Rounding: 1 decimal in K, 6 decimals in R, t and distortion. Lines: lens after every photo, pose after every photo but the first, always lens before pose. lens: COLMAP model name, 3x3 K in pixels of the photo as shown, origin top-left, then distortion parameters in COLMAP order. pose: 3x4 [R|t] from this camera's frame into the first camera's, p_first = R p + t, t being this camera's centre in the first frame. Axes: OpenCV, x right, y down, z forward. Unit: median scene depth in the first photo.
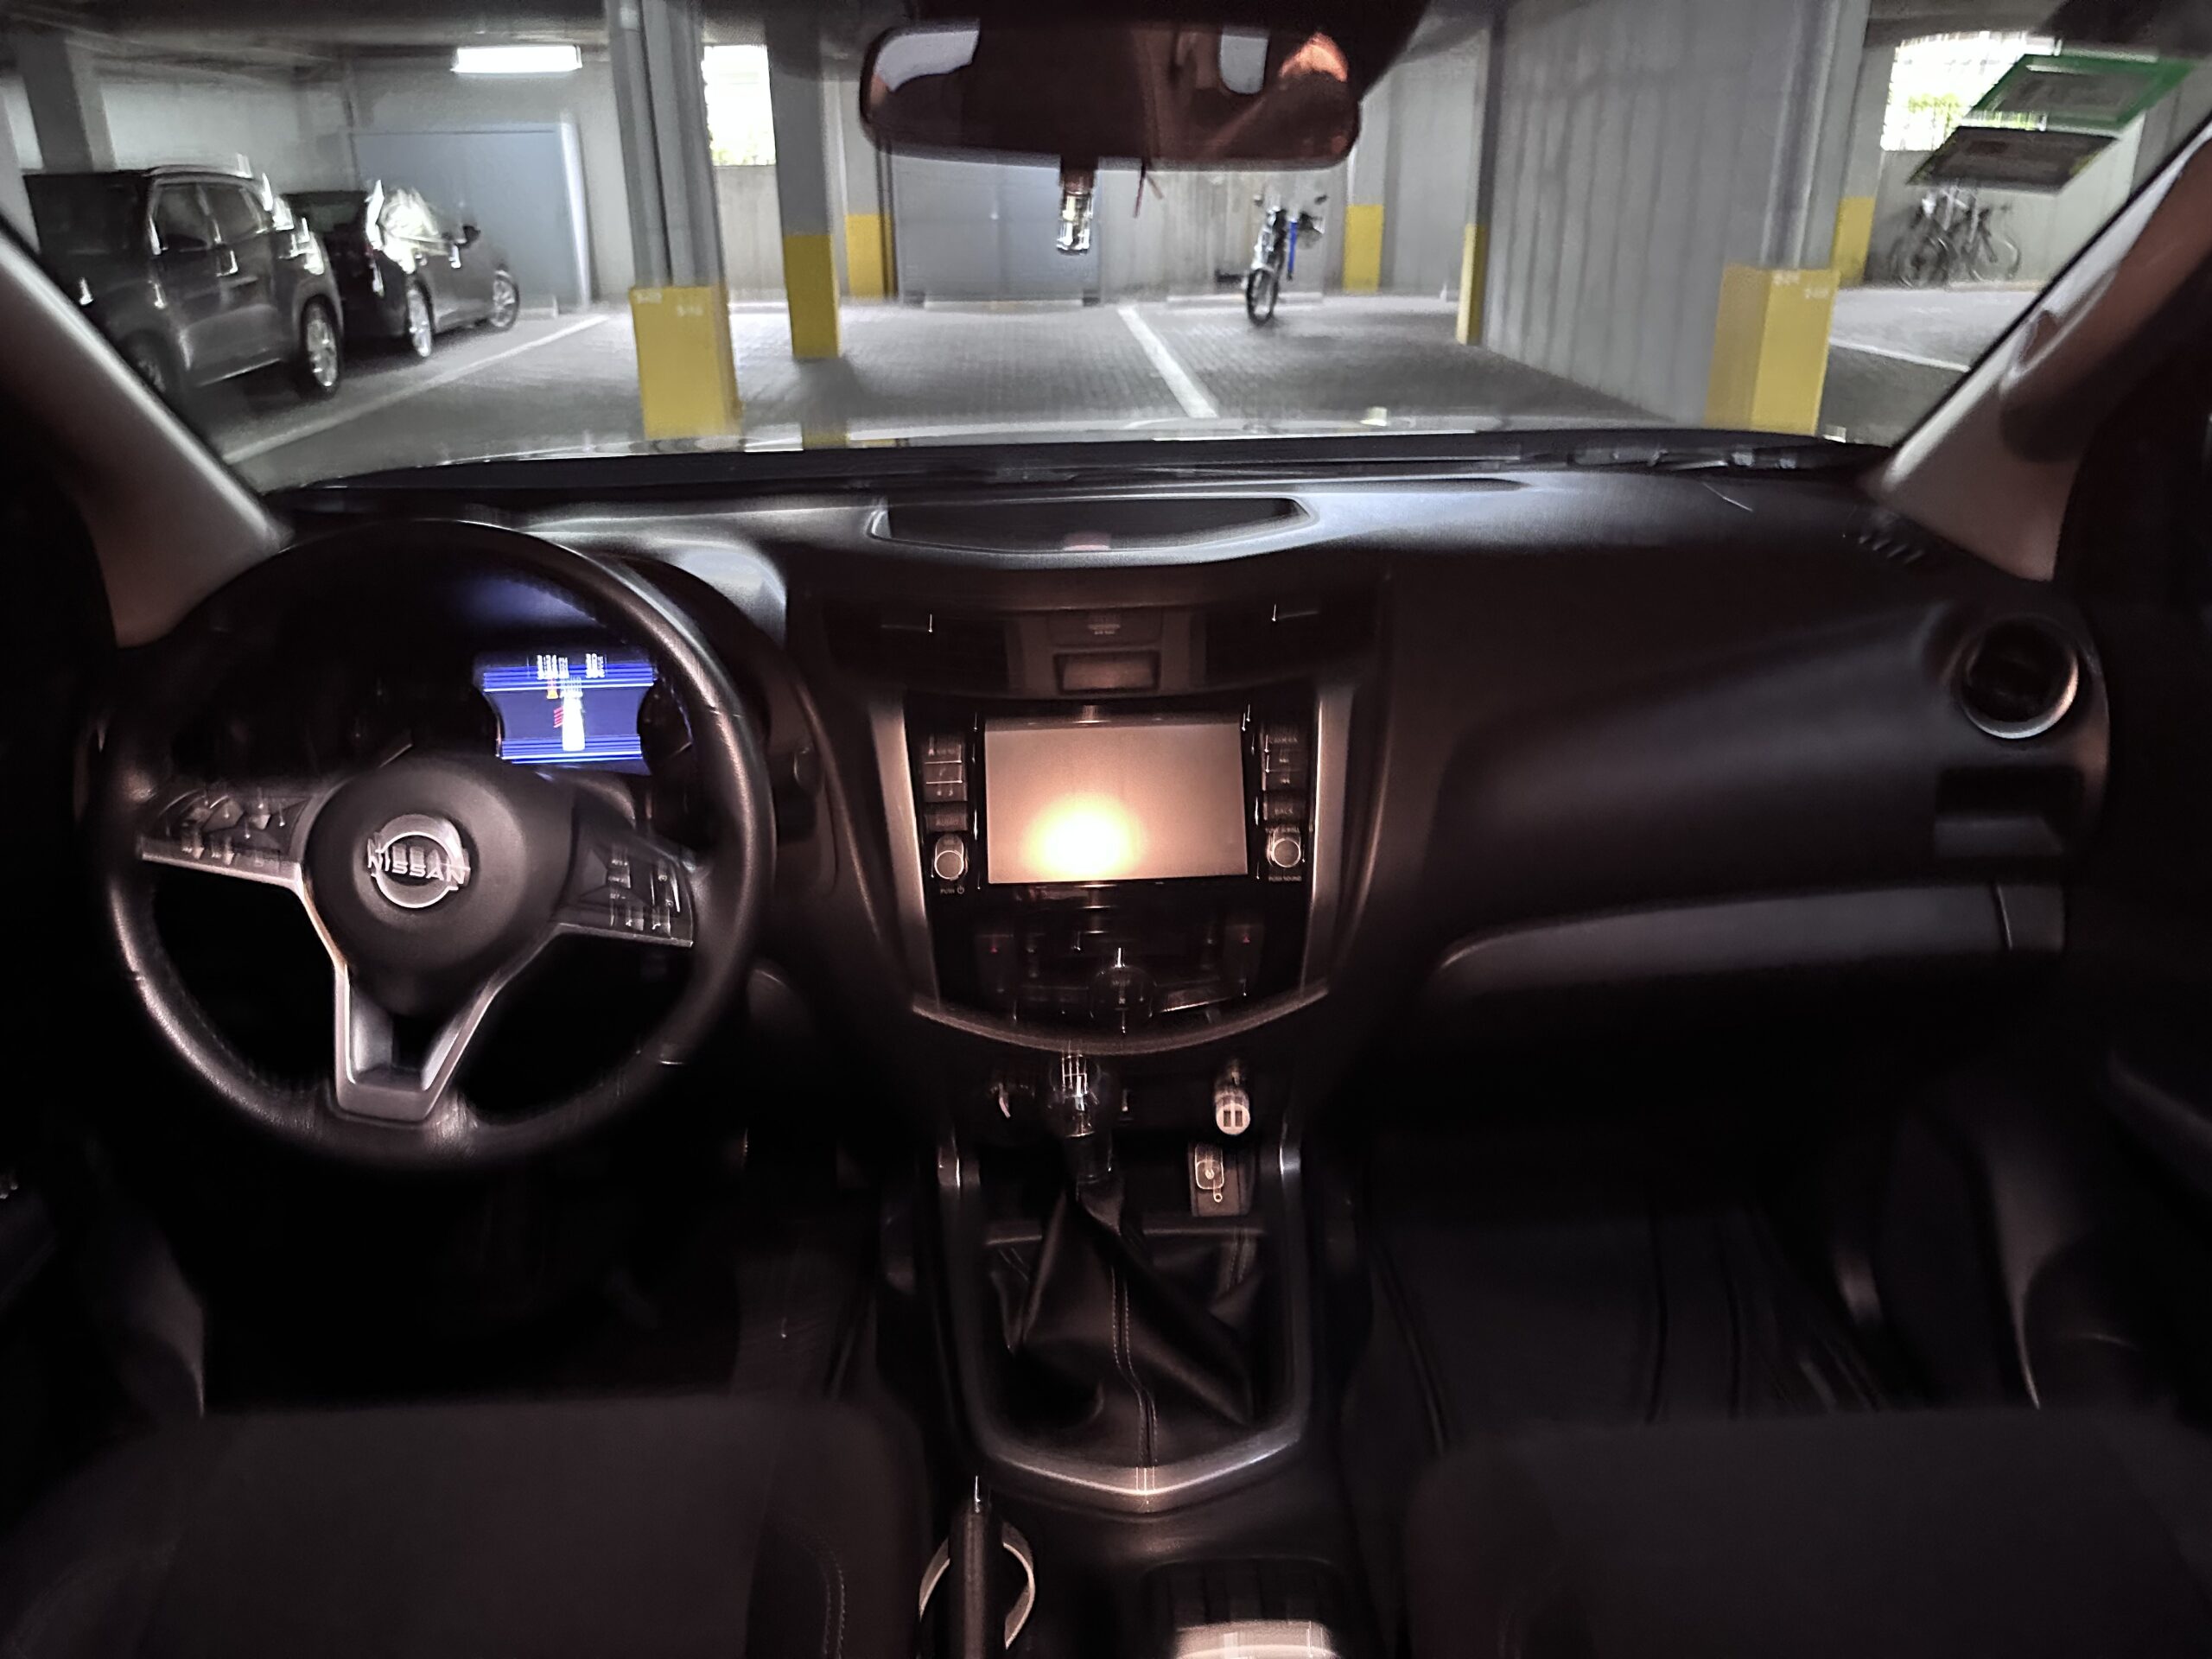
lens RADIAL K [[1528.0, 0, 1106.0], [0, 1528.0, 829.5], [0, 0, 1]] dist [-0.017254, -0.002544]
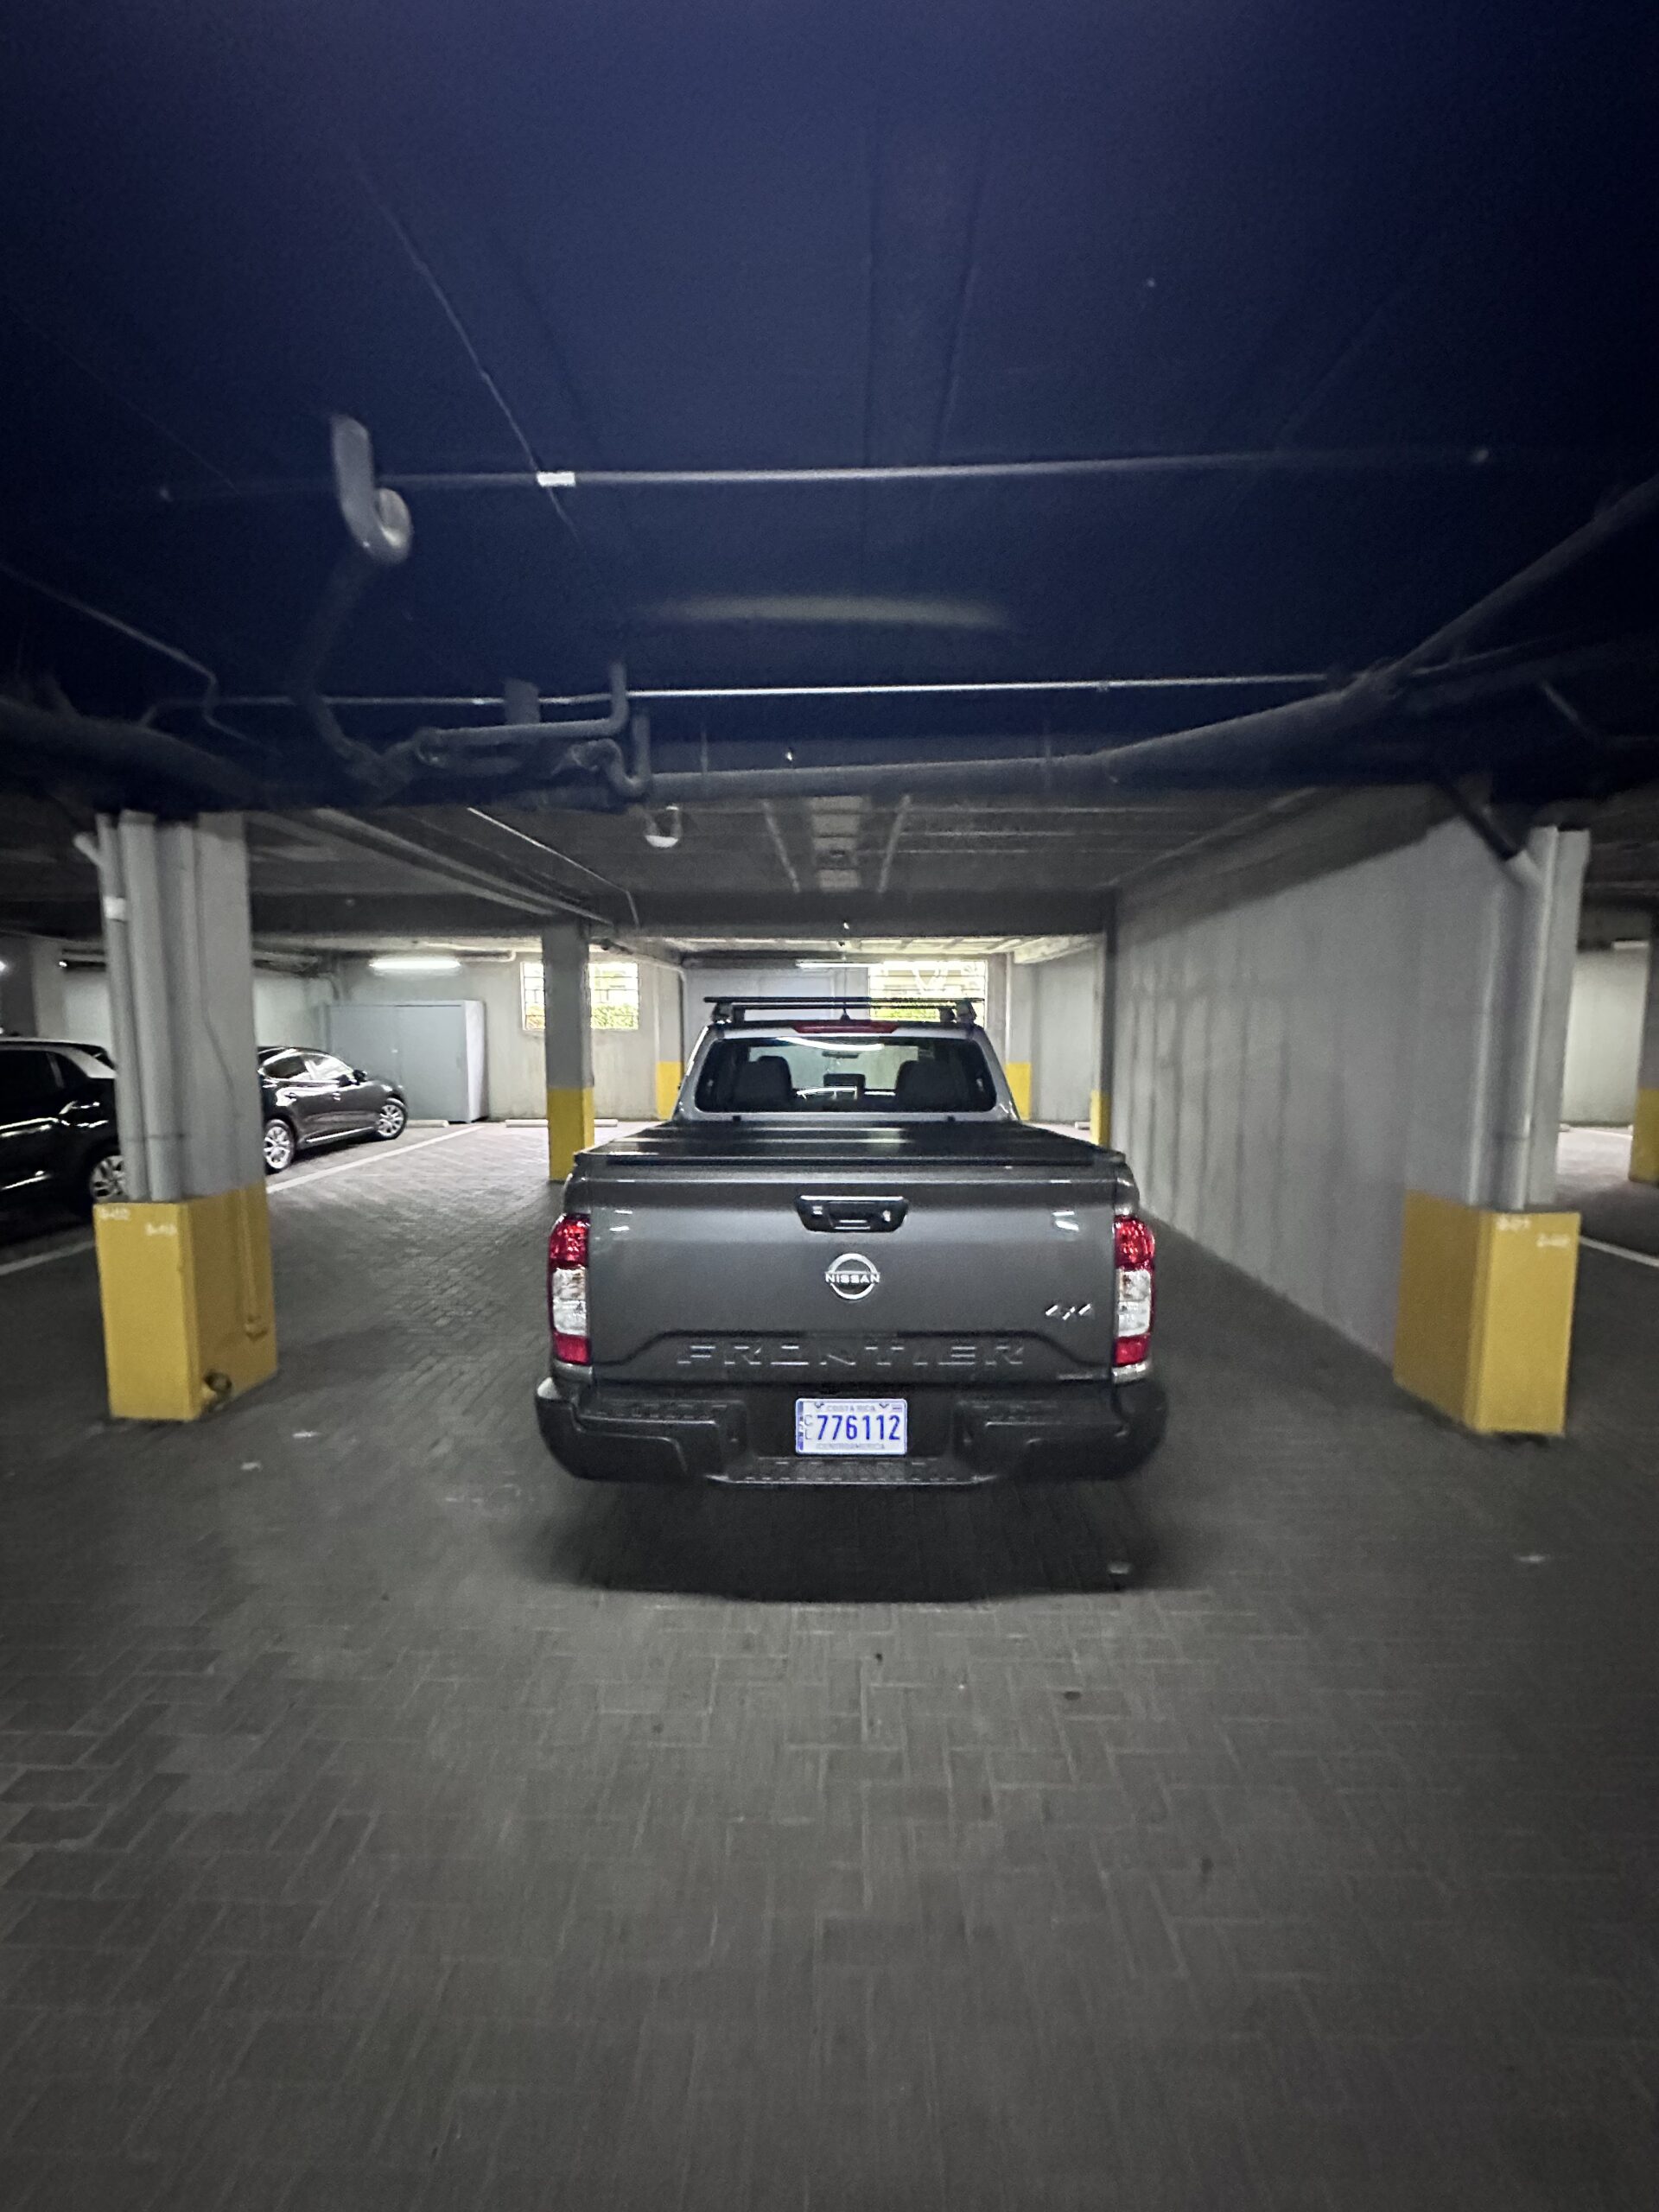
lens RADIAL K [[857.2, 0, 829.5], [0, 857.2, 1106.0], [0, 0, 1]] dist [-0.000257, -0.000099]
pose [[0.996317, 0.022653, -0.082700, 0.093599], [-0.046664, 0.952386, -0.301303, -0.188921], [0.071937, 0.304052, 0.949935, 0.370990]]
